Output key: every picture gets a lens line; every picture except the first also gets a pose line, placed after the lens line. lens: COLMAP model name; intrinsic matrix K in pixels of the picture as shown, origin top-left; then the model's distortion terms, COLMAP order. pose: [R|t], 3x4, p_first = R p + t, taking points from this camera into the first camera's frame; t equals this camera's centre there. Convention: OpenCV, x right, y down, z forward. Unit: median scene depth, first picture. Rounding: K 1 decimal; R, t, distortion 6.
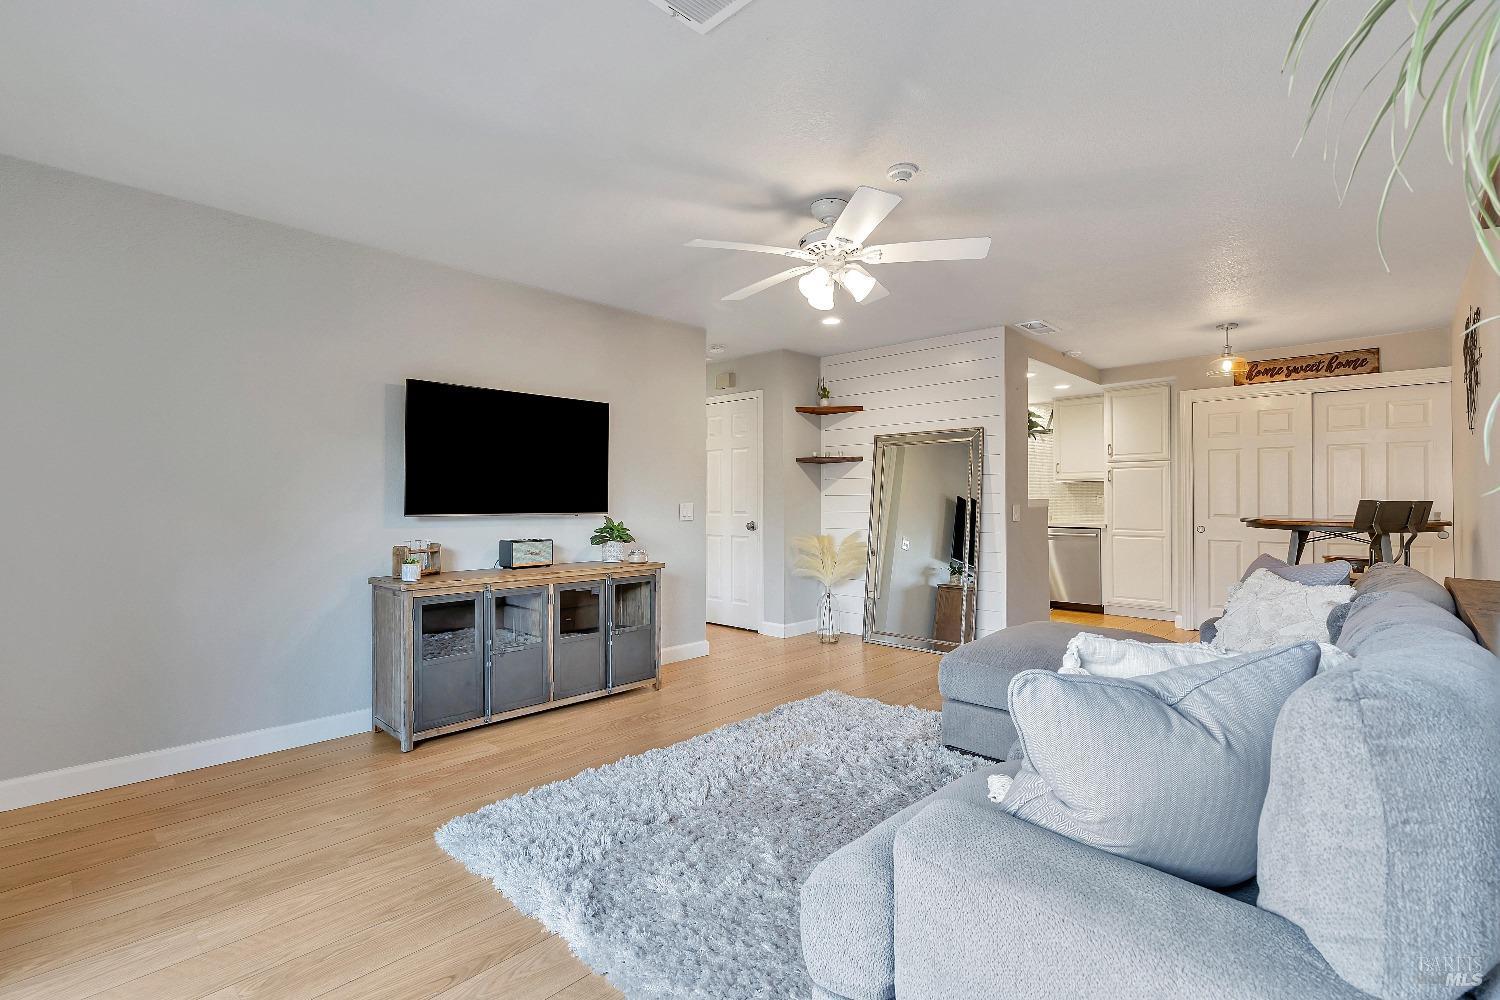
lens RADIAL K [[687.9, 0, 749.2], [0, 687.9, 496.9], [0, 0, 1]] dist [0.003329, 0.000396]
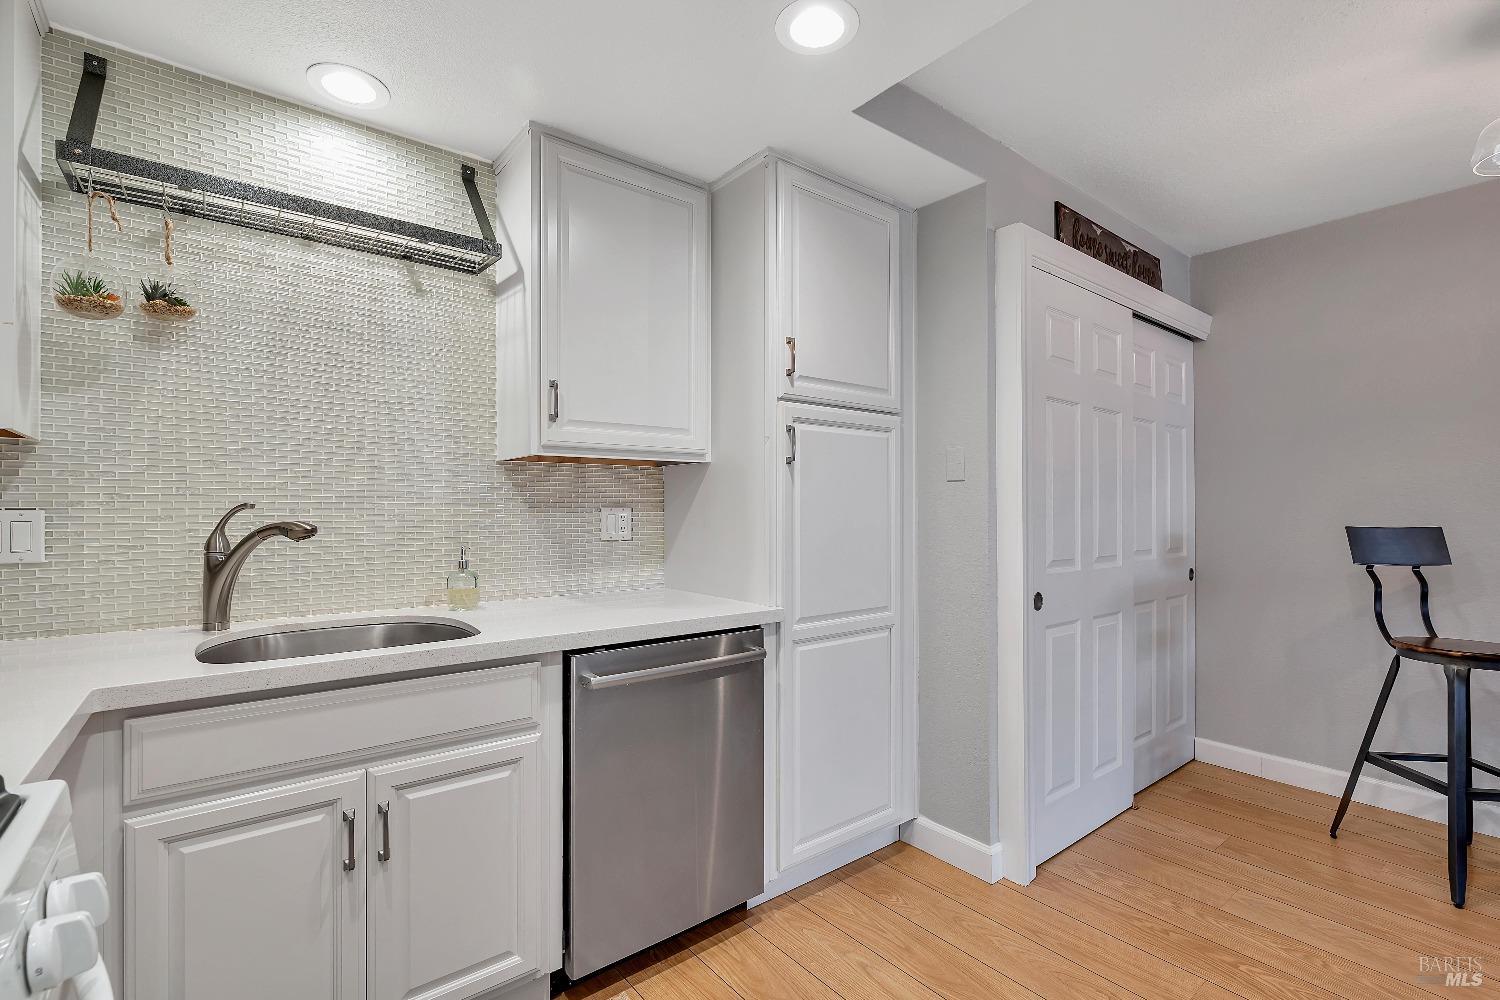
lens RADIAL K [[687.9, 0, 748.9], [0, 687.9, 503.6], [0, 0, 1]] dist [0.003329, 0.000396]
pose [[0.142724, 0.006112, 0.989744, 0.252320], [-0.007890, 0.999956, -0.005037, -0.003950], [-0.989731, -0.007090, 0.142766, 1.088152]]
